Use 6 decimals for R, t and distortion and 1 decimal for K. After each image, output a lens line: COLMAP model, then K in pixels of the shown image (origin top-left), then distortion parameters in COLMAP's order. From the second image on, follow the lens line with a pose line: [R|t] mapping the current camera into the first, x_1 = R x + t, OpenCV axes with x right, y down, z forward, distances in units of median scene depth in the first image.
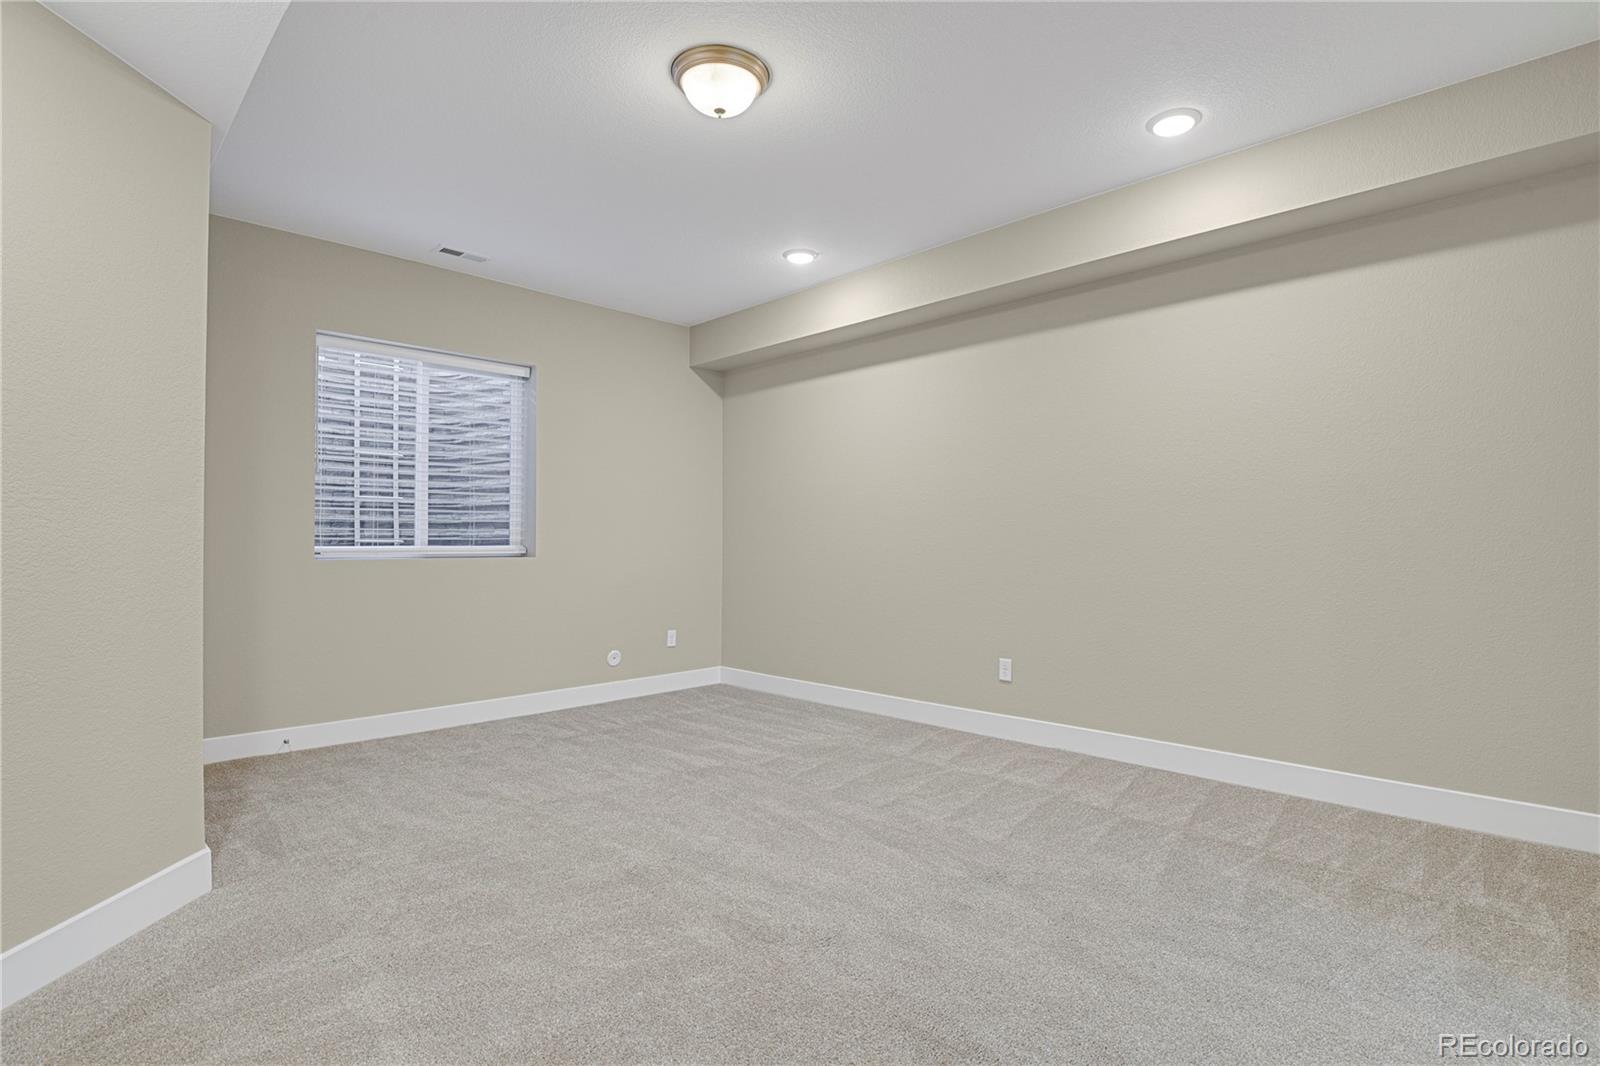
lens RADIAL K [[808.4, 0, 814.8], [0, 808.4, 537.6], [0, 0, 1]] dist [-0.058879, -0.000059]
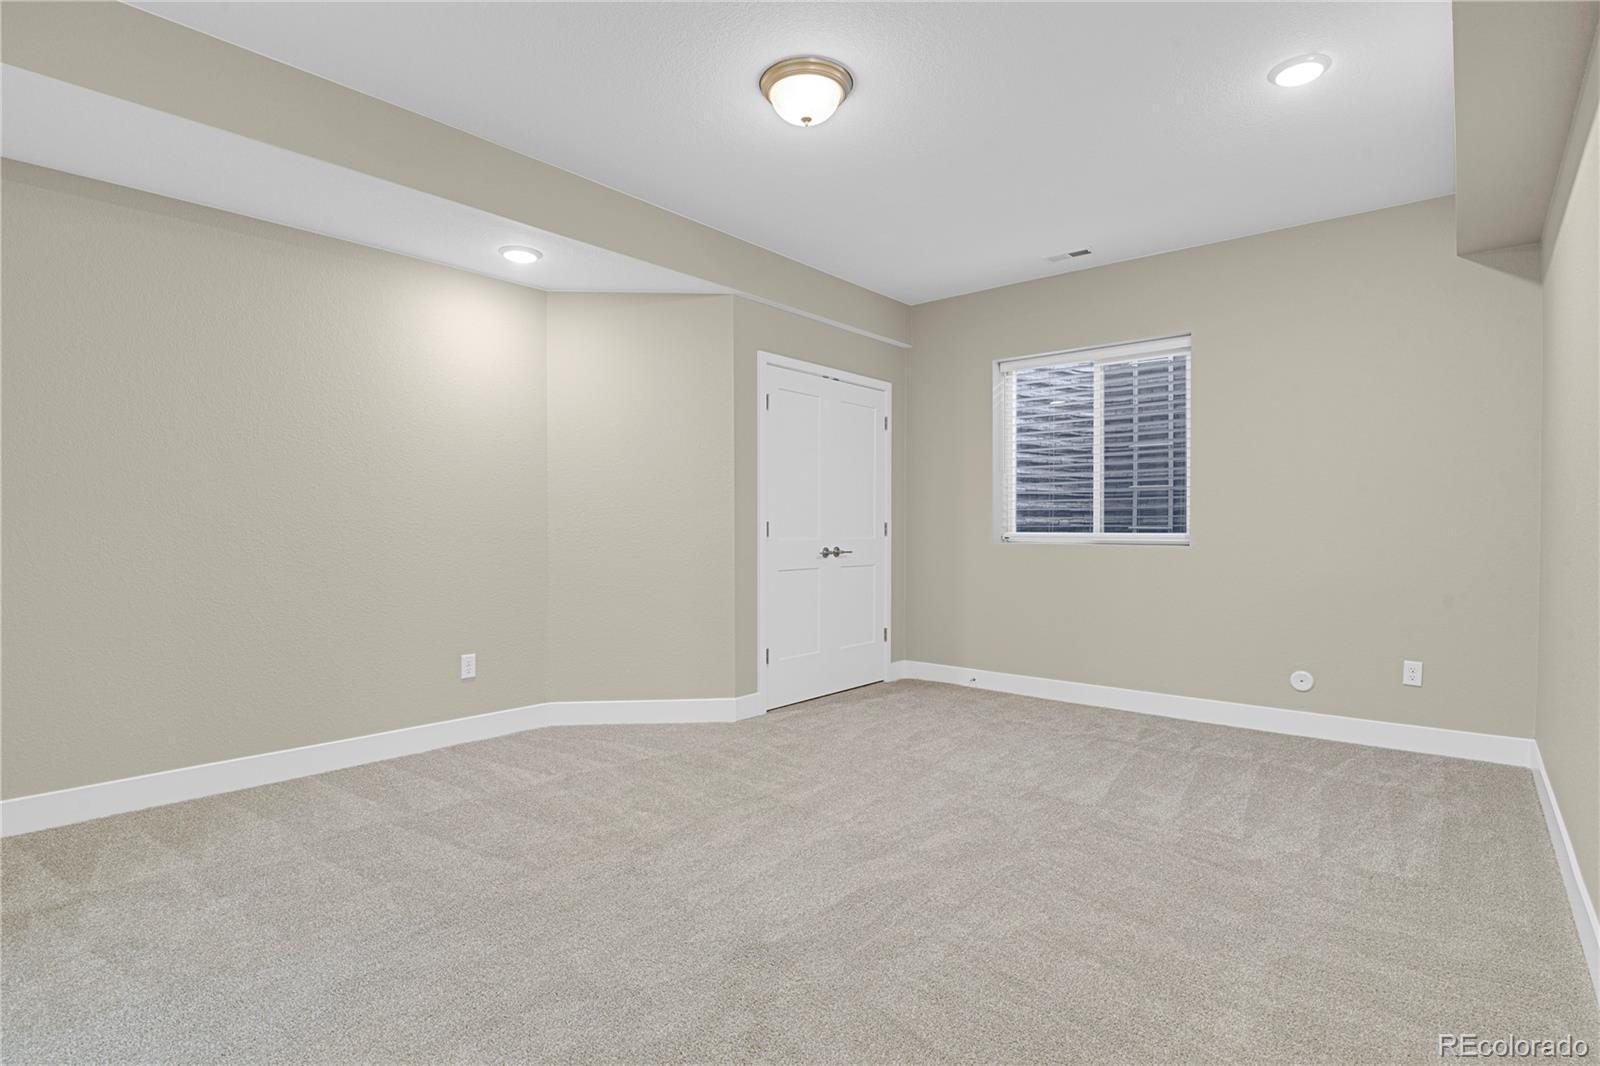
lens RADIAL K [[784.7, 0, 803.5], [0, 784.7, 532.2], [0, 0, 1]] dist [-0.001681, -0.000443]
pose [[0.033876, 0.006585, -0.999404, 0.540858], [0.006281, 0.999957, 0.006801, 0.000197], [0.999406, -0.006508, 0.033833, 0.563501]]
